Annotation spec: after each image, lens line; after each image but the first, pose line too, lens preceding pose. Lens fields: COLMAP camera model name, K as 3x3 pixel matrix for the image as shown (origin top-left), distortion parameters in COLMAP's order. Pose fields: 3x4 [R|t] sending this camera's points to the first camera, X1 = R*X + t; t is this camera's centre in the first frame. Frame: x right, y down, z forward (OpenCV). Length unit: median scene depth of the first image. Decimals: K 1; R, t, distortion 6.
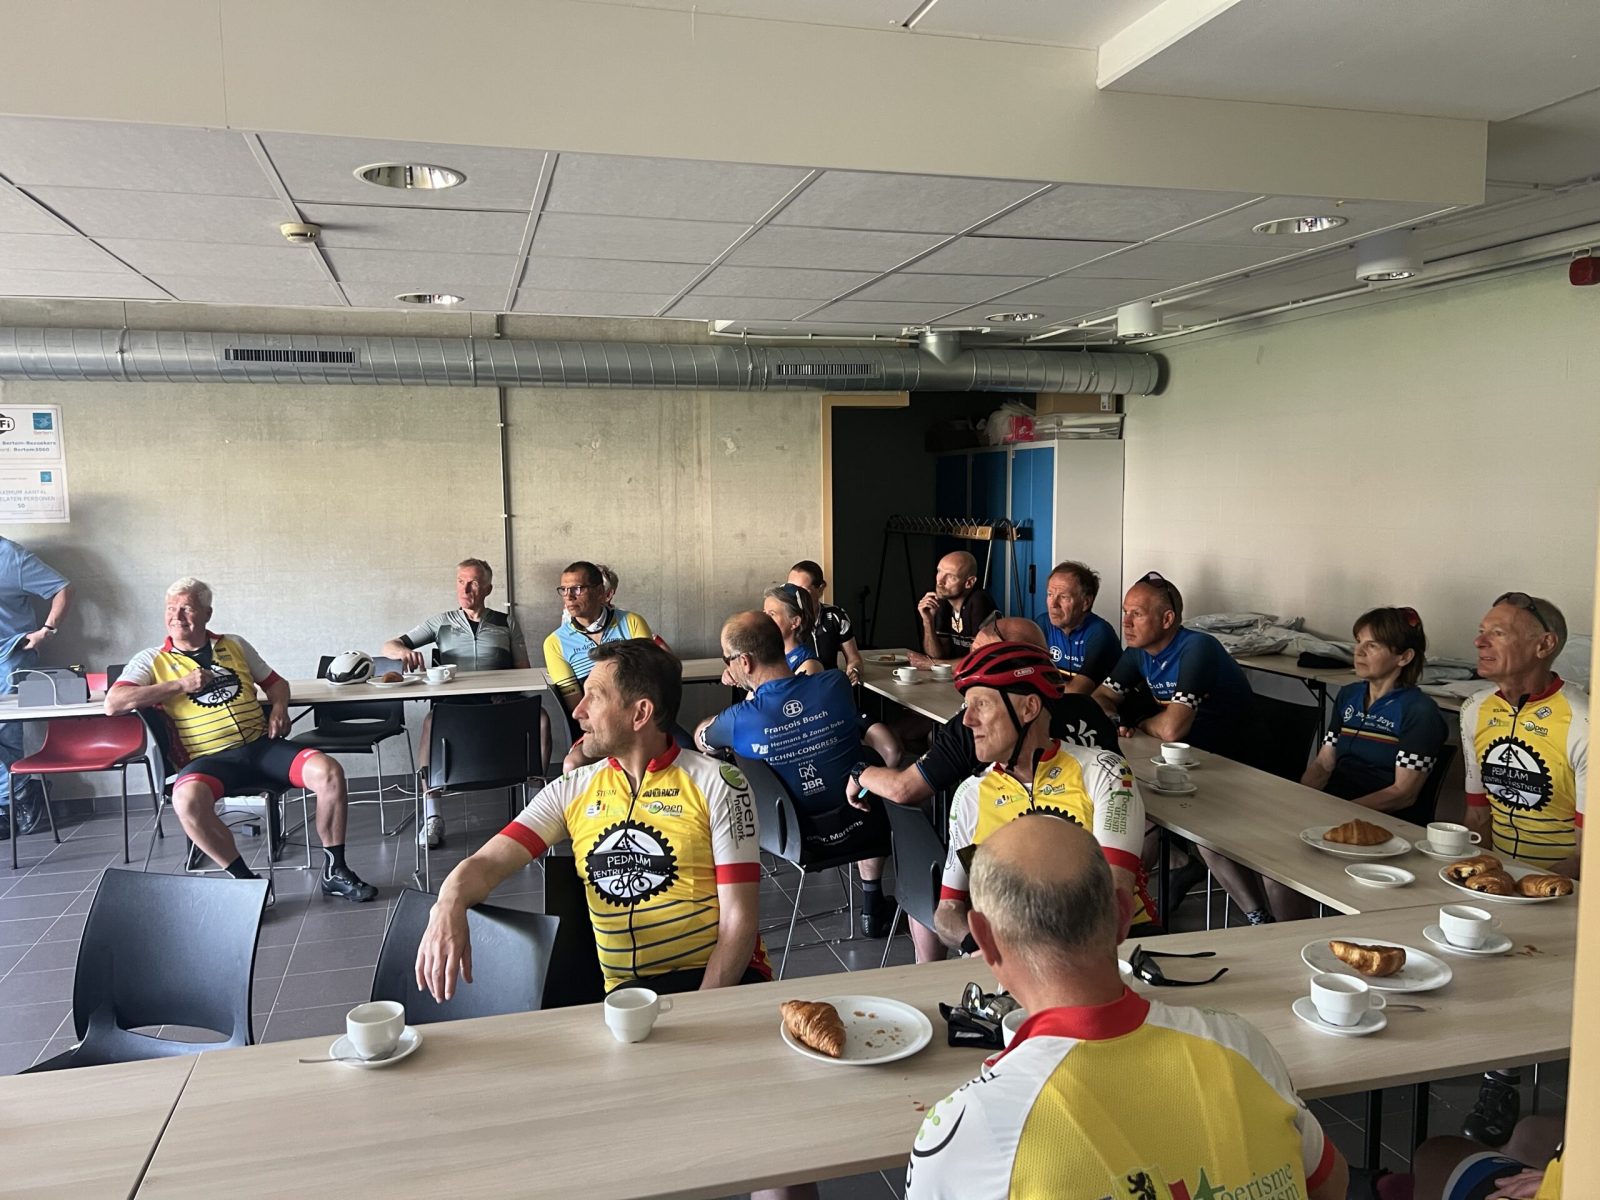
lens RADIAL K [[1186.9, 0, 800.0], [0, 1186.9, 600.0], [0, 0, 1]] dist [0.115404, -0.429337]
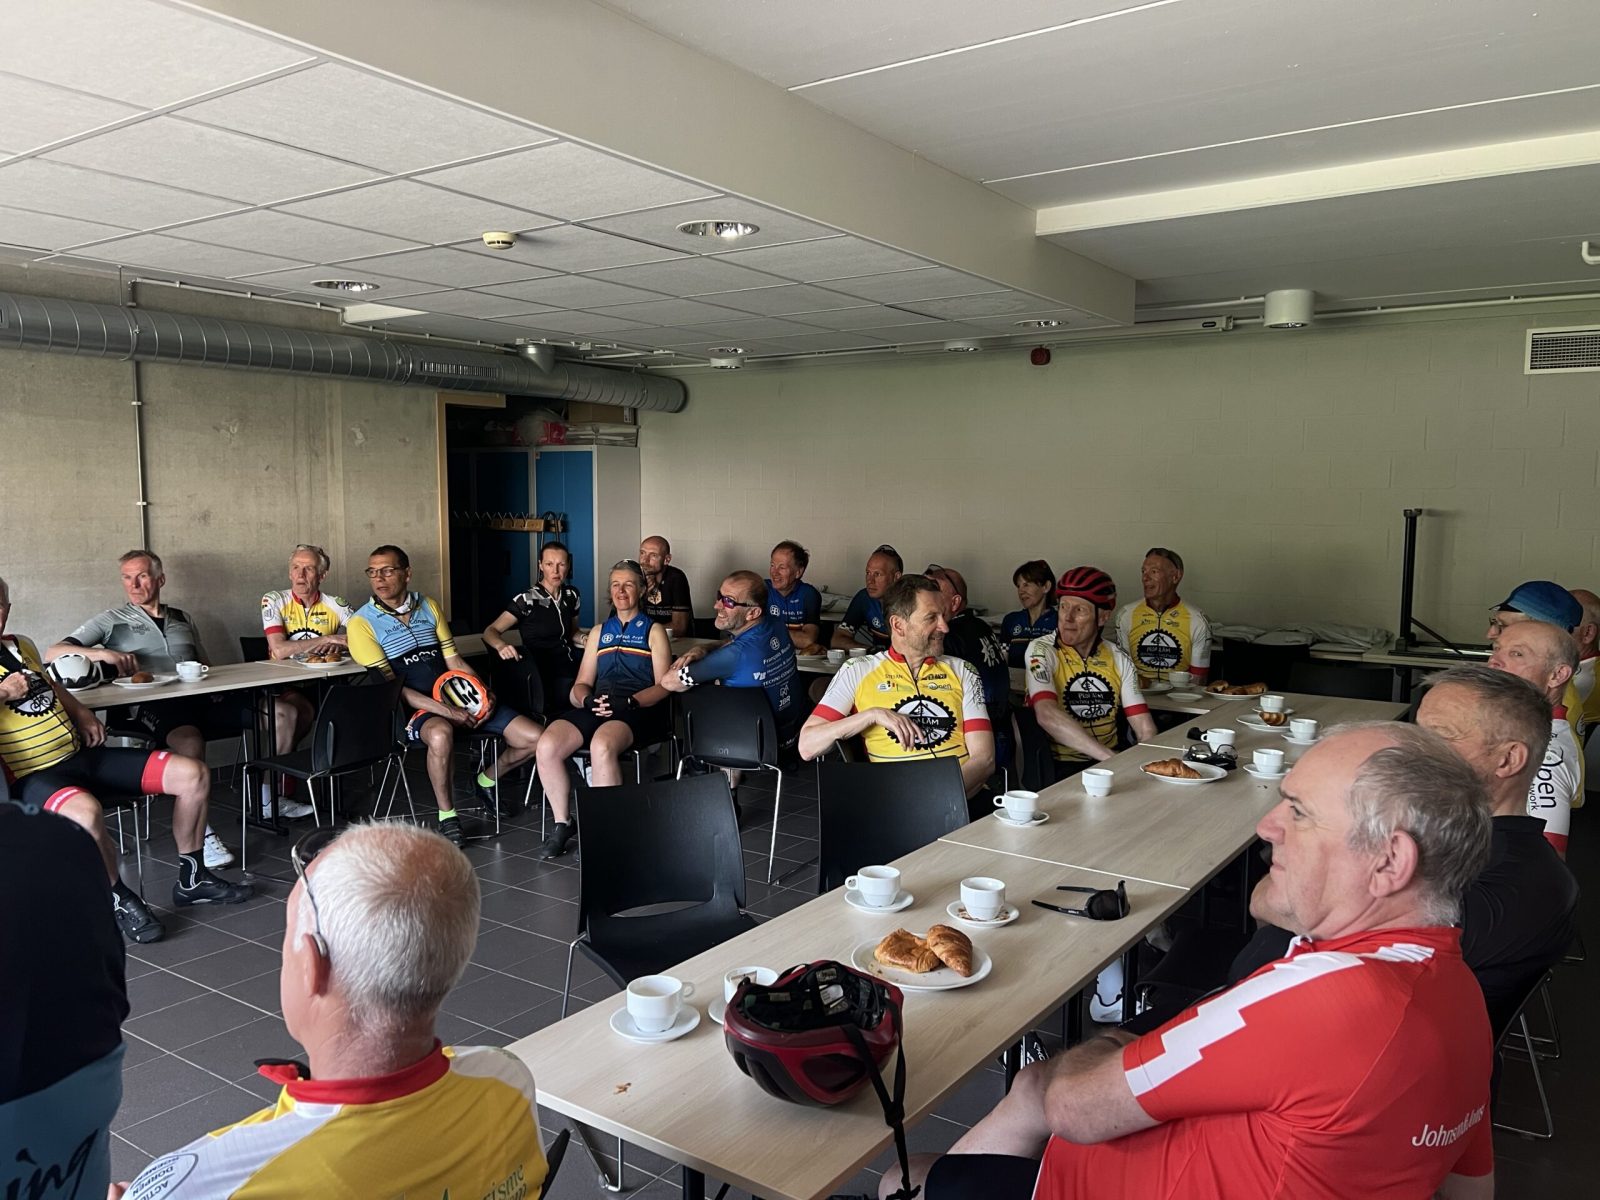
lens RADIAL K [[1198.9, 0, 800.0], [0, 1198.9, 600.0], [0, 0, 1]] dist [-0.000527, -0.057080]
pose [[0.762674, -0.039114, 0.645599, -0.443176], [0.043982, 0.998996, 0.008567, 0.016638], [-0.645285, 0.021861, 0.763629, -0.010479]]
